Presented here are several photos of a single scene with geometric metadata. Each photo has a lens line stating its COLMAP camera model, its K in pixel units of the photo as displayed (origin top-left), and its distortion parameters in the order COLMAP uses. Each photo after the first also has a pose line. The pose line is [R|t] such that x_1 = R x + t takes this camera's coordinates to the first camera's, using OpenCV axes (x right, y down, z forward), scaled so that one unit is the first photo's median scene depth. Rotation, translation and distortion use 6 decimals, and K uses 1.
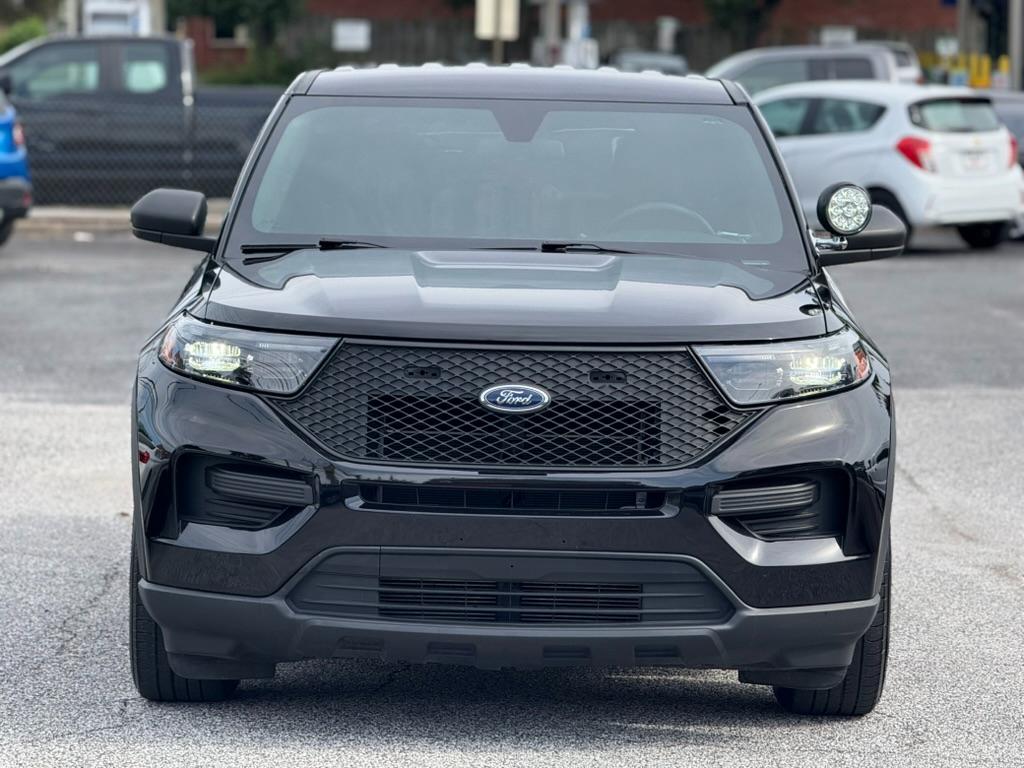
lens RADIAL K [[3512.7, 0, 512.0], [0, 3512.7, 384.0], [0, 0, 1]] dist [-0.060211, 0.763858]
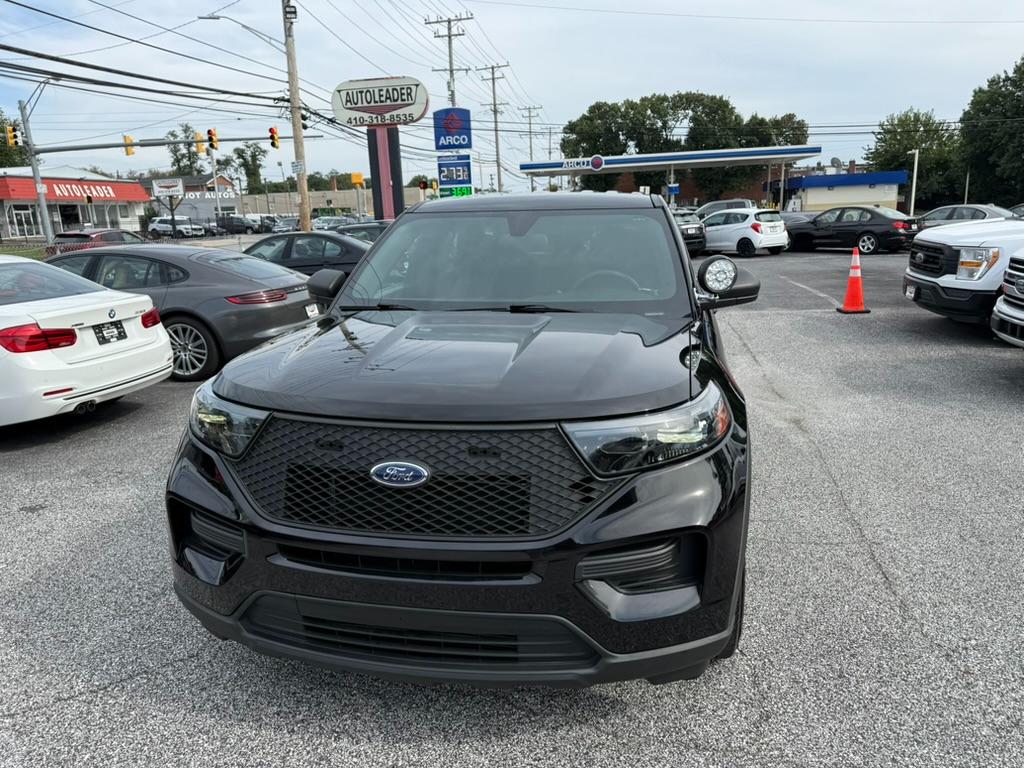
lens RADIAL K [[718.3, 0, 526.8], [0, 718.3, 386.5], [0, 0, 1]] dist [0.060276, -0.077617]
pose [[0.982509, 0.006012, -0.186117, 0.083040], [0.020786, 0.989692, 0.141699, -0.055019], [0.185051, -0.143089, 0.972256, 0.777109]]
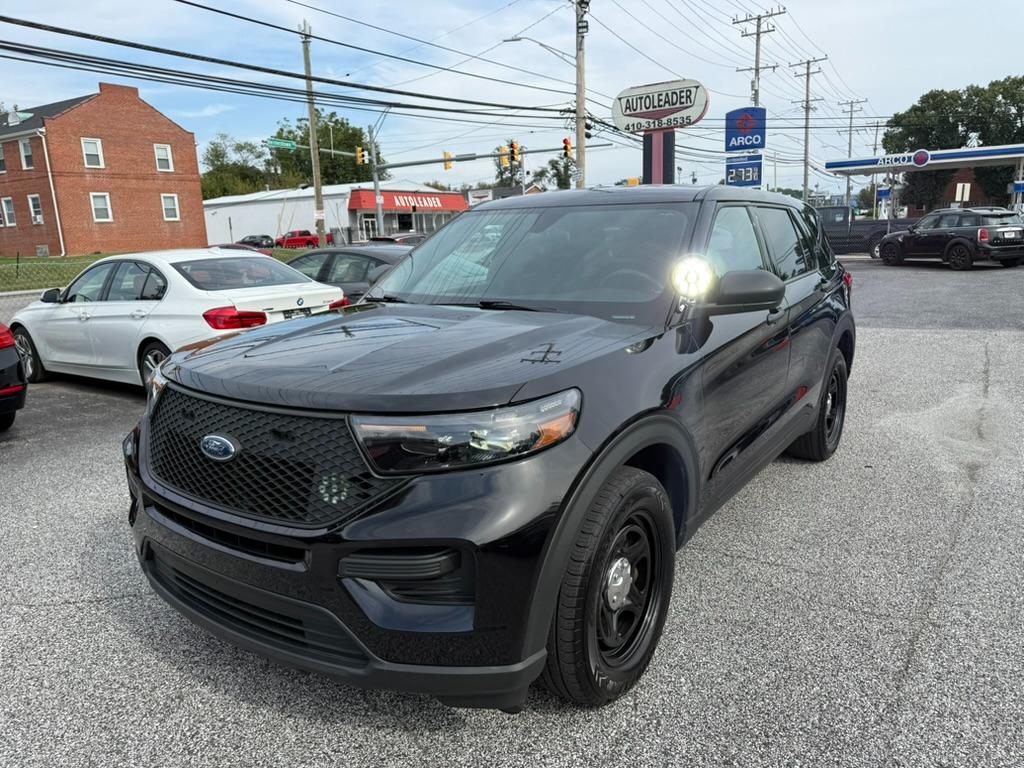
lens RADIAL K [[722.4, 0, 526.8], [0, 722.4, 389.5], [0, 0, 1]] dist [0.031895, -0.040941]
pose [[0.830863, 0.084957, -0.549954, 0.220104], [-0.011410, 0.990670, 0.135801, -0.049716], [0.556360, -0.106557, 0.824081, 0.846202]]
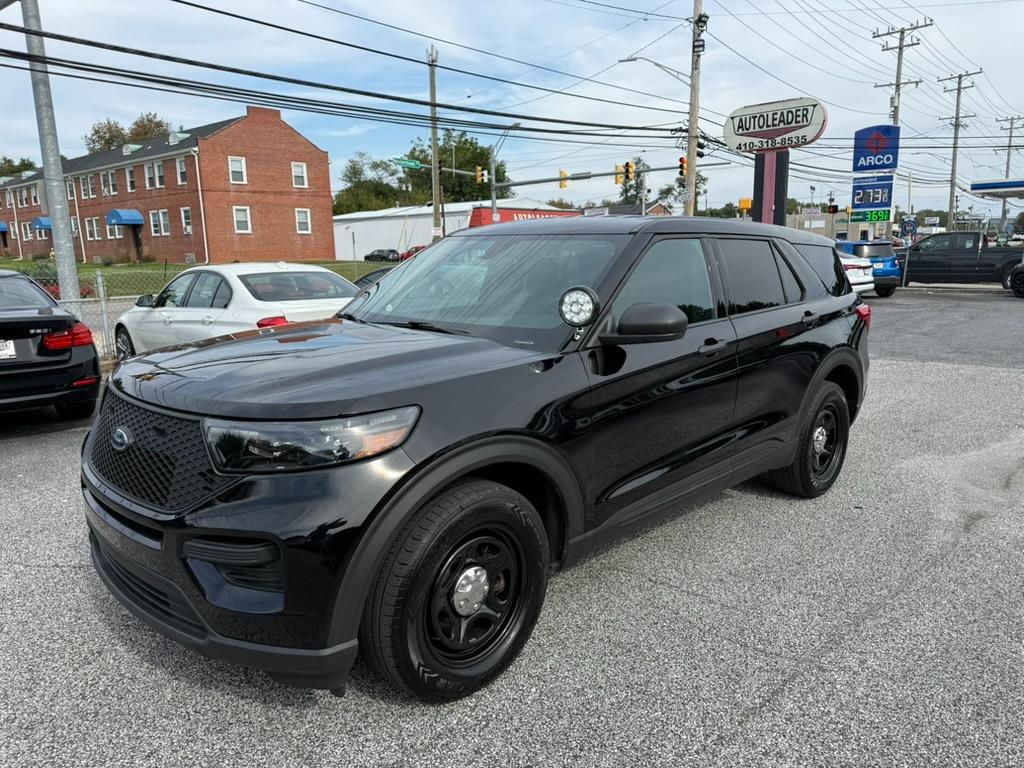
lens RADIAL K [[724.7, 0, 527.2], [0, 724.7, 395.8], [0, 0, 1]] dist [0.019912, -0.025253]
pose [[0.726762, 0.119824, -0.676358, 0.309611], [-0.046088, 0.990955, 0.126036, -0.056527], [0.685342, -0.060426, 0.725710, 0.890975]]
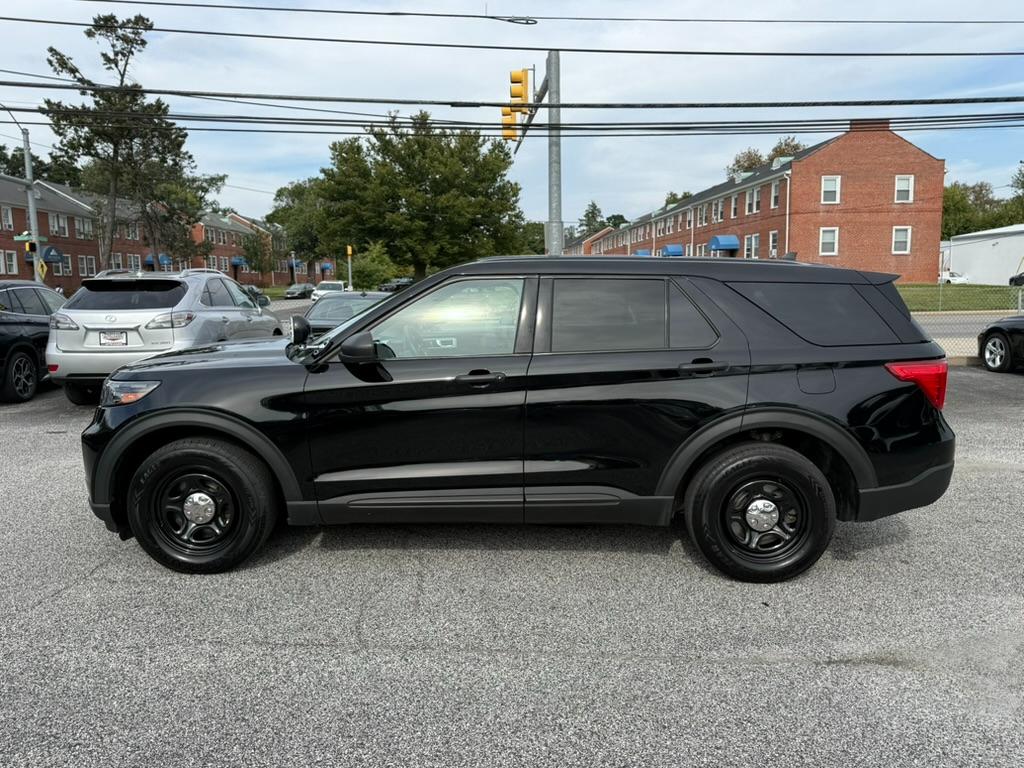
lens RADIAL K [[785.7, 0, 516.8], [0, 785.7, 381.7], [0, 0, 1]] dist [0.056233, -0.076716]
pose [[-0.013019, 0.122410, -0.992394, 0.583993], [-0.081407, 0.989054, 0.123066, -0.095759], [0.996596, 0.082390, -0.002911, 1.274181]]
